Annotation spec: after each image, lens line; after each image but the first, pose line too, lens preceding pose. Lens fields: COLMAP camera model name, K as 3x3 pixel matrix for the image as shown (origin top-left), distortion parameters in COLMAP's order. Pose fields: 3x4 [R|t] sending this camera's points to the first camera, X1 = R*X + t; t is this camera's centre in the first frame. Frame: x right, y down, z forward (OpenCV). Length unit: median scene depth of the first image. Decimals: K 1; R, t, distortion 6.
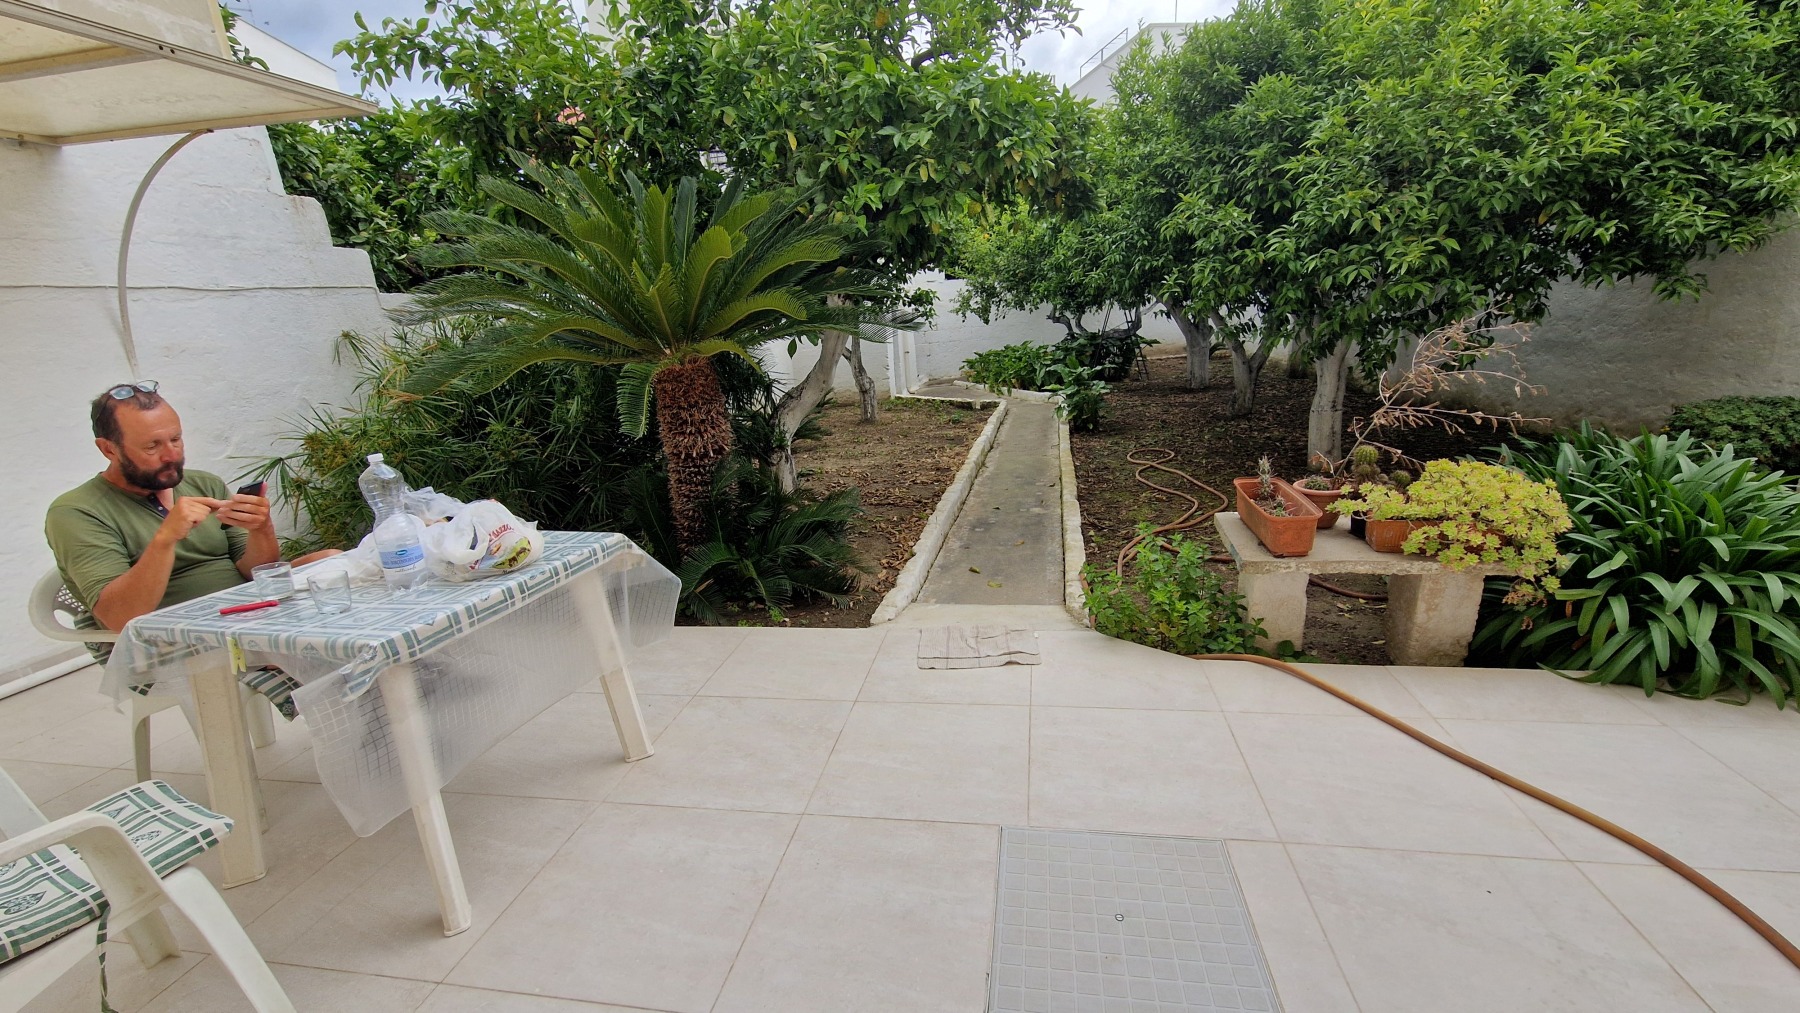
lens RADIAL K [[722.8, 0, 908.3], [0, 722.8, 513.2], [0, 0, 1]] dist [-0.000348, -0.000030]
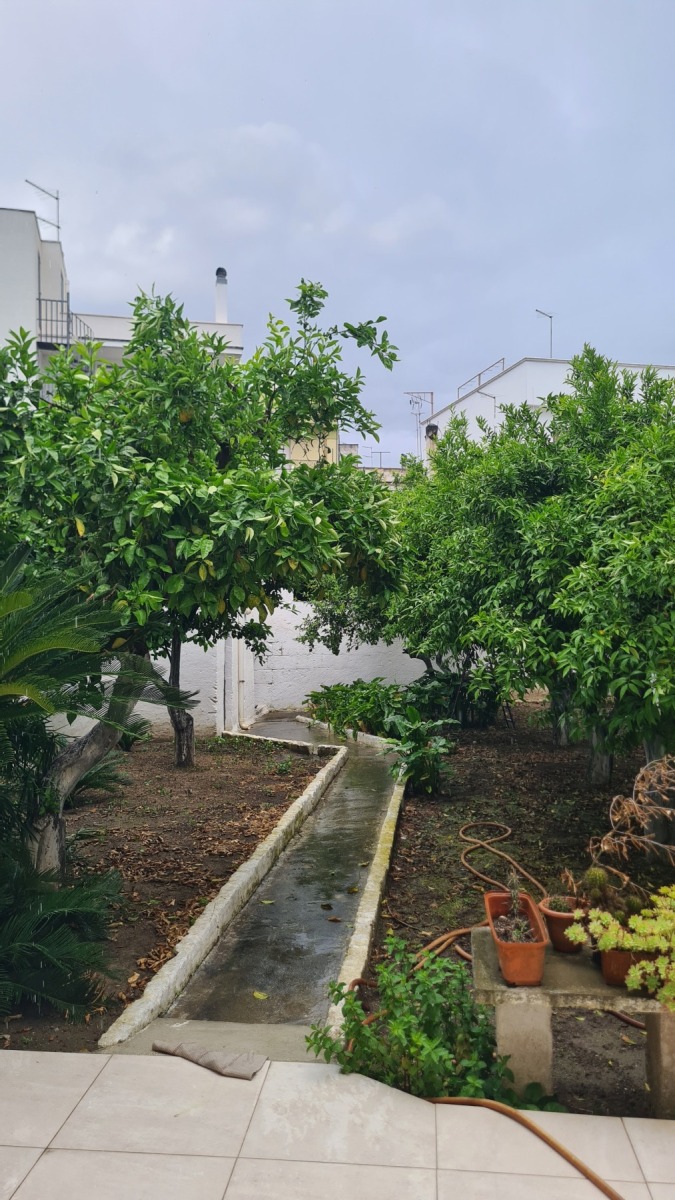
lens RADIAL K [[878.8, 0, 338.3], [0, 878.8, 594.9], [0, 0, 1]] dist [0.060177, -0.029235]
pose [[0.994772, 0.067784, 0.076379, 0.078168], [-0.042196, 0.953938, -0.297023, -0.039724], [-0.092994, 0.292247, 0.951811, -0.144185]]
